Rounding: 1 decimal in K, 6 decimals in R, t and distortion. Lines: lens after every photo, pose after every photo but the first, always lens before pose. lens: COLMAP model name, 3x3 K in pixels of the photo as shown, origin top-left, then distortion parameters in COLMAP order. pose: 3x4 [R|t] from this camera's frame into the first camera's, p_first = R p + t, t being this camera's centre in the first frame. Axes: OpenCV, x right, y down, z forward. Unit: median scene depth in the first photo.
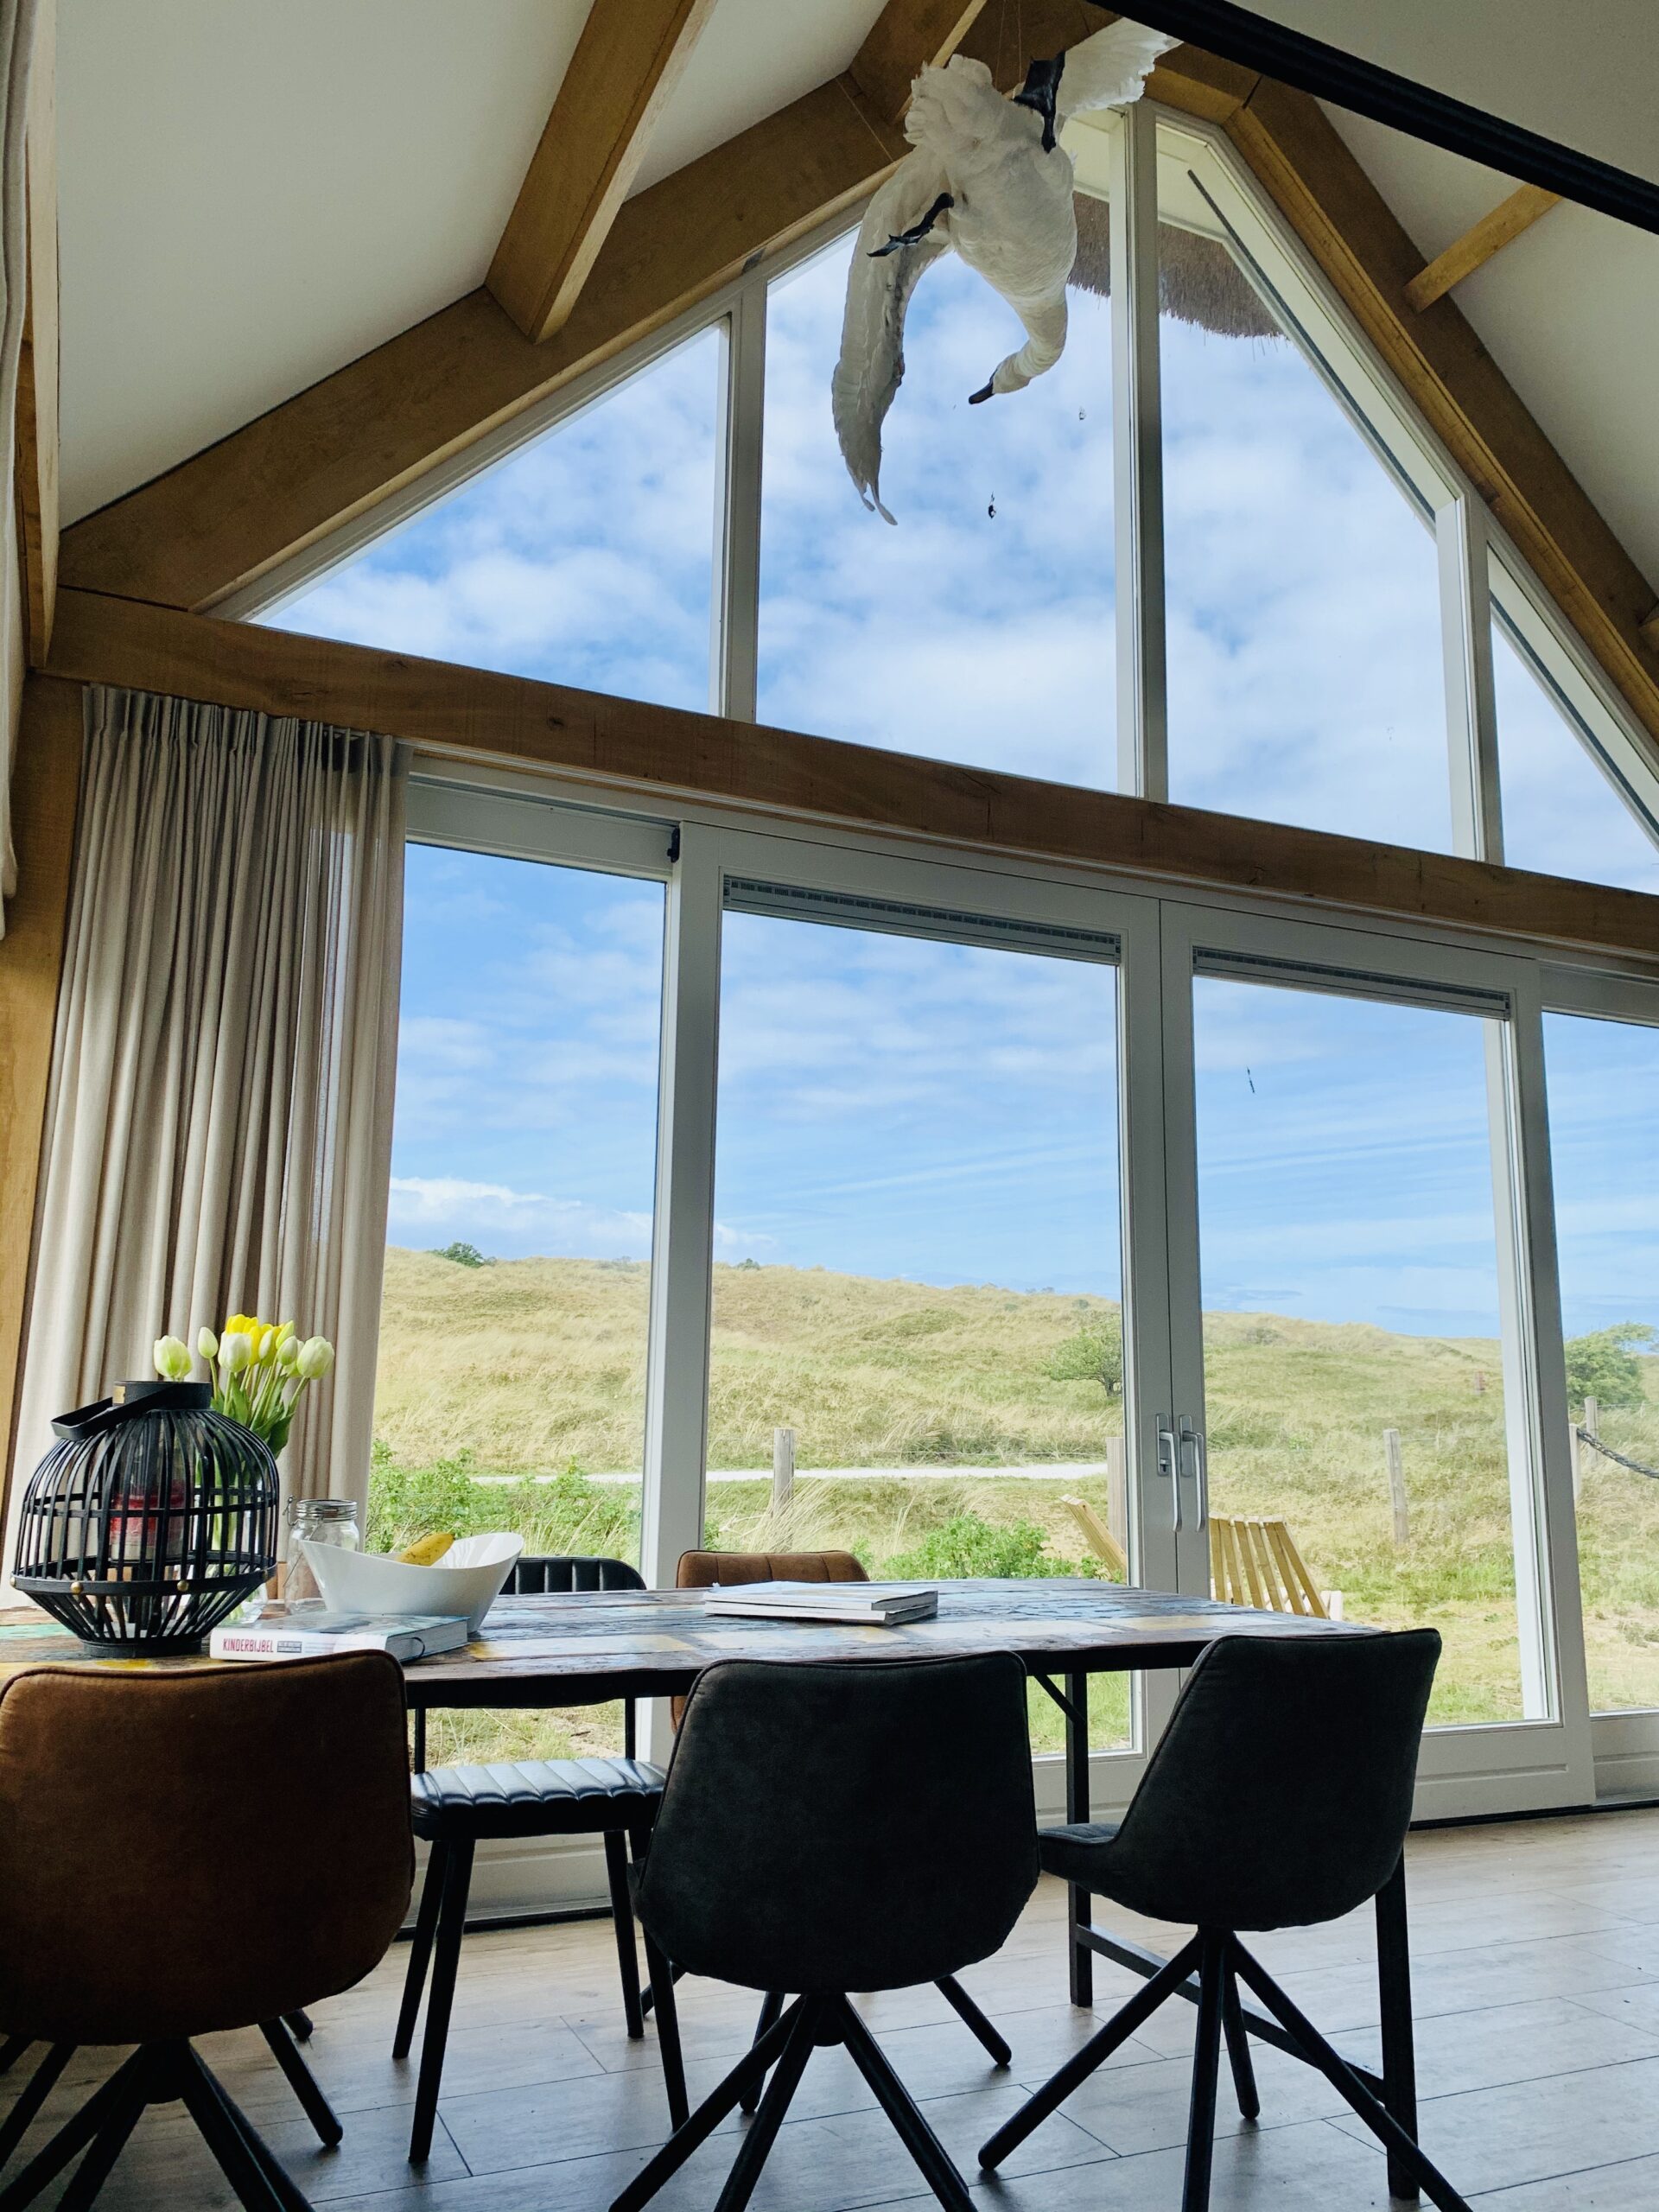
lens RADIAL K [[1657.1, 0, 817.8], [0, 1657.1, 1086.5], [0, 0, 1]] dist [0.054126, -0.047531]
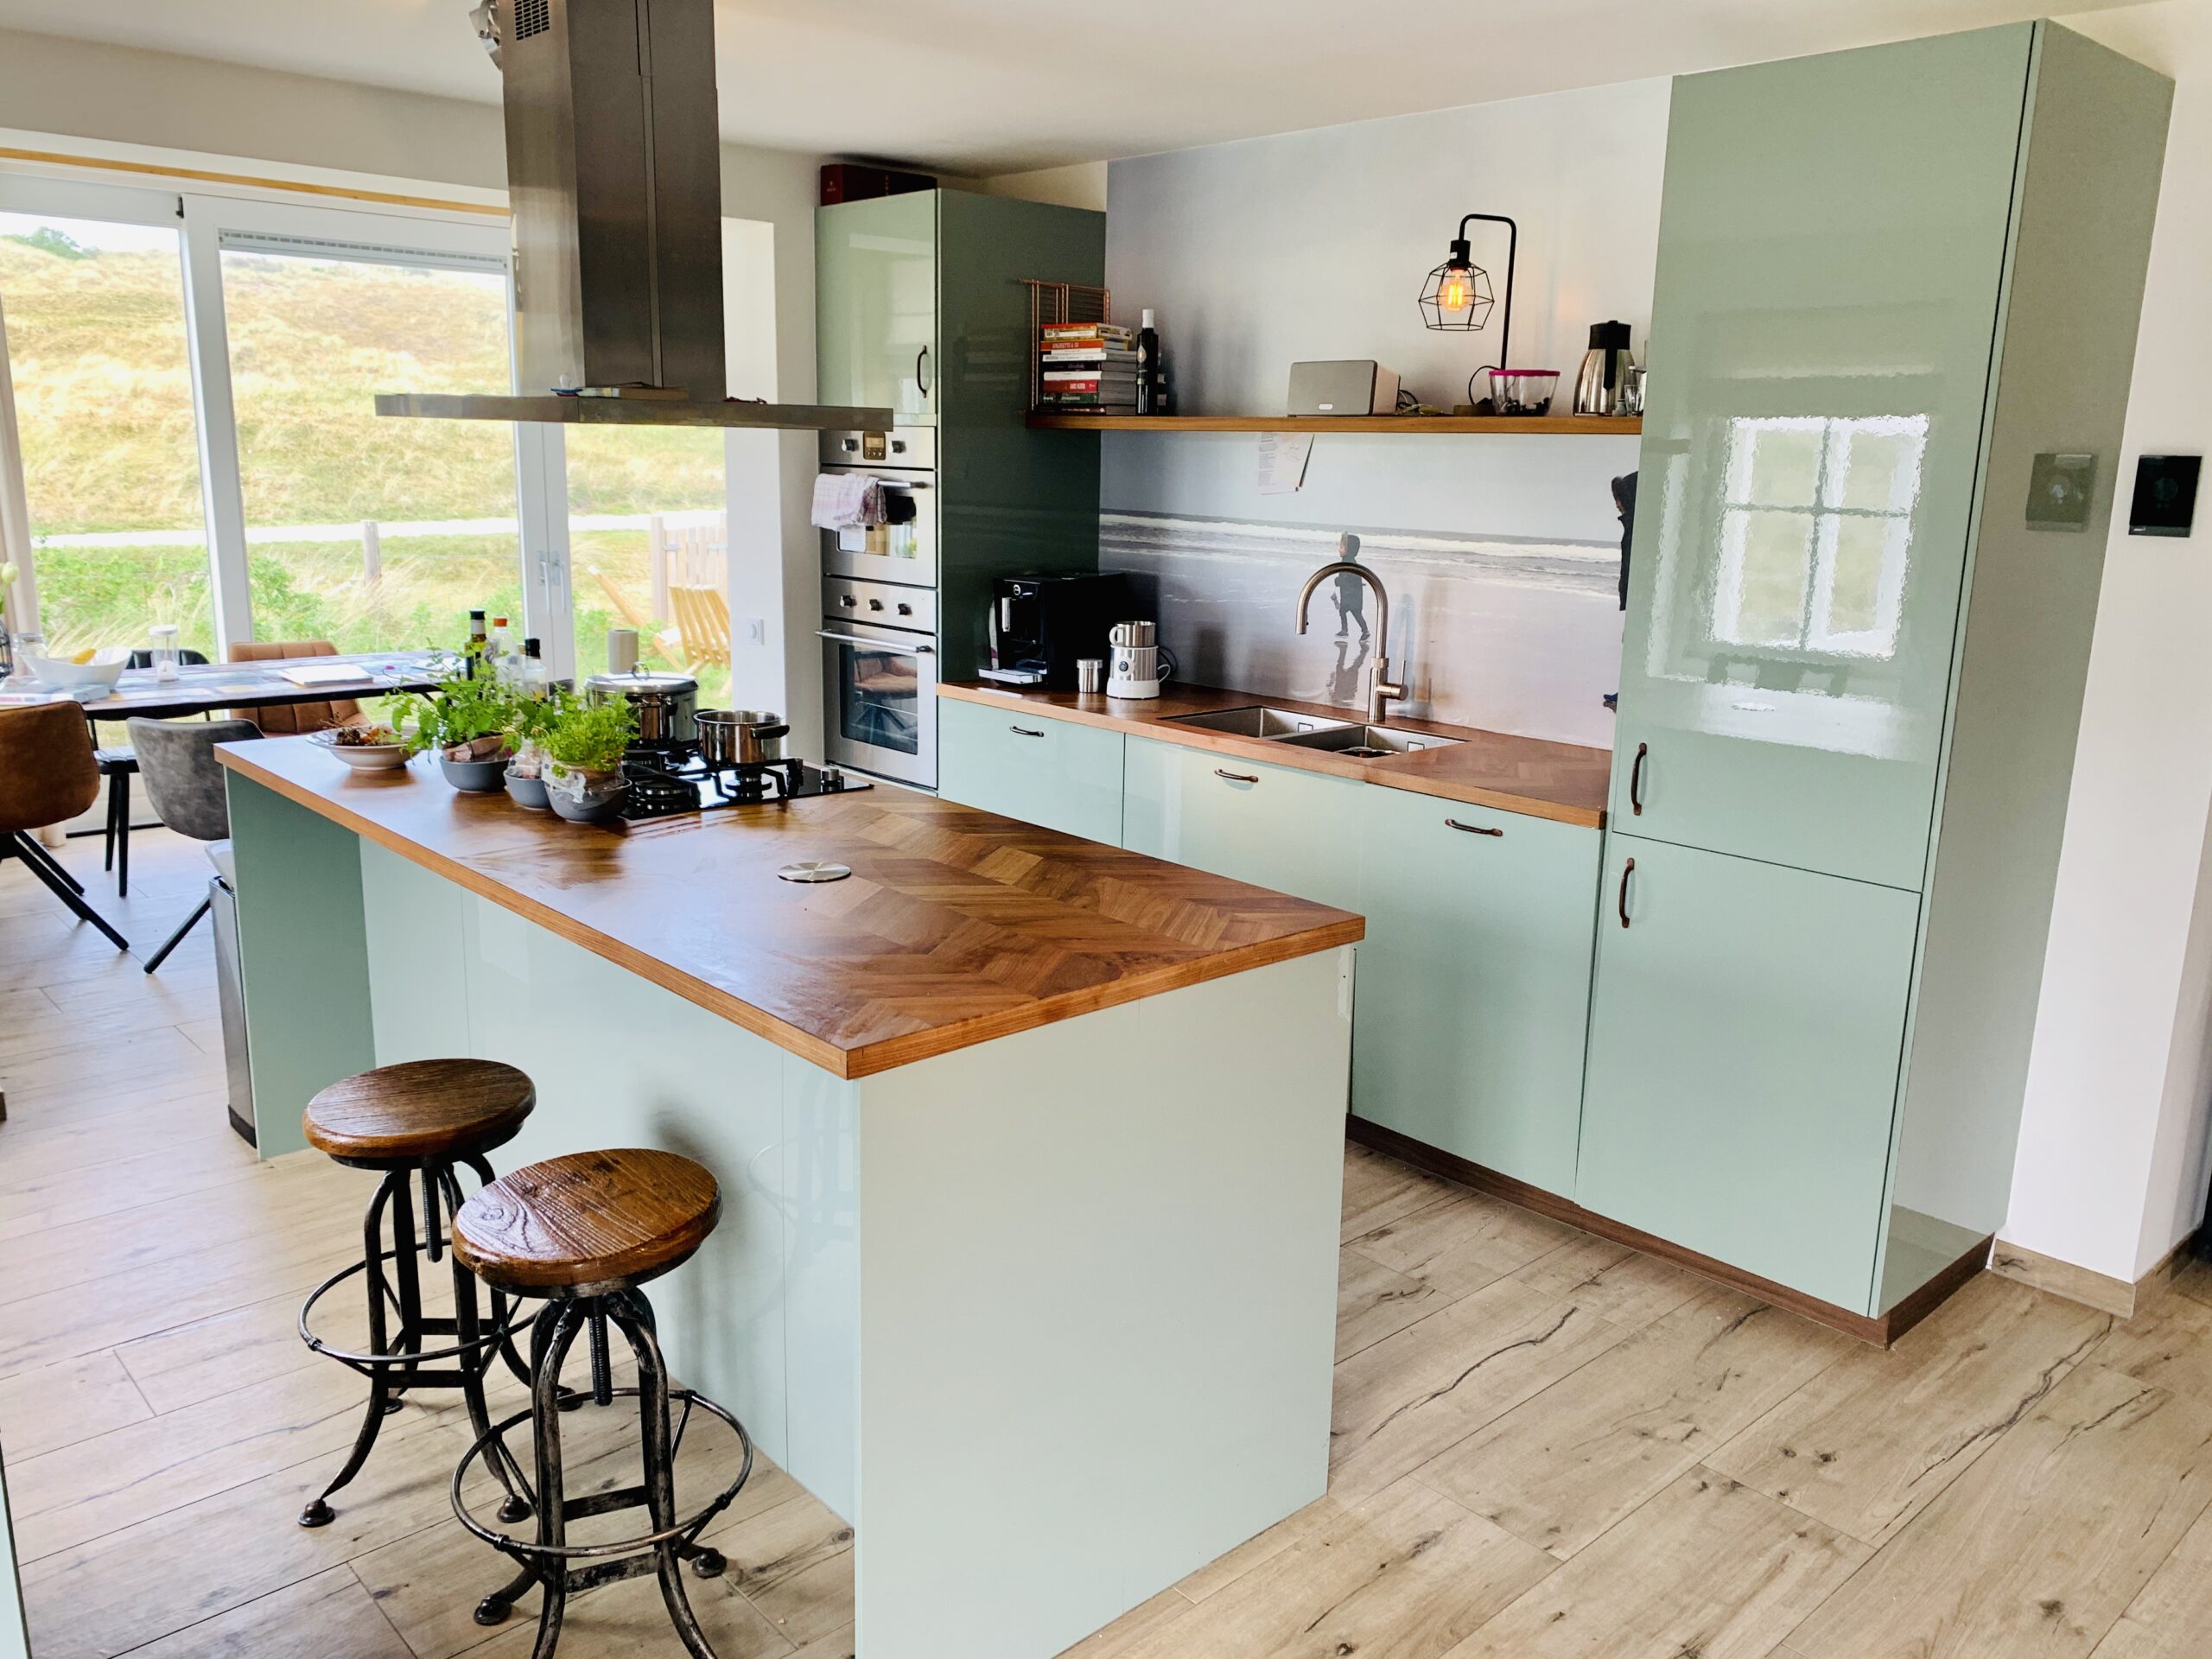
lens RADIAL K [[1657.1, 0, 1125.7], [0, 1657.1, 813.1], [0, 0, 1]] dist [0.054126, -0.047531]
pose [[0.944290, -0.064746, 0.322682, 0.044924], [-0.073632, 0.914042, 0.398879, -0.069111], [-0.320771, -0.400418, 0.858354, -0.190589]]
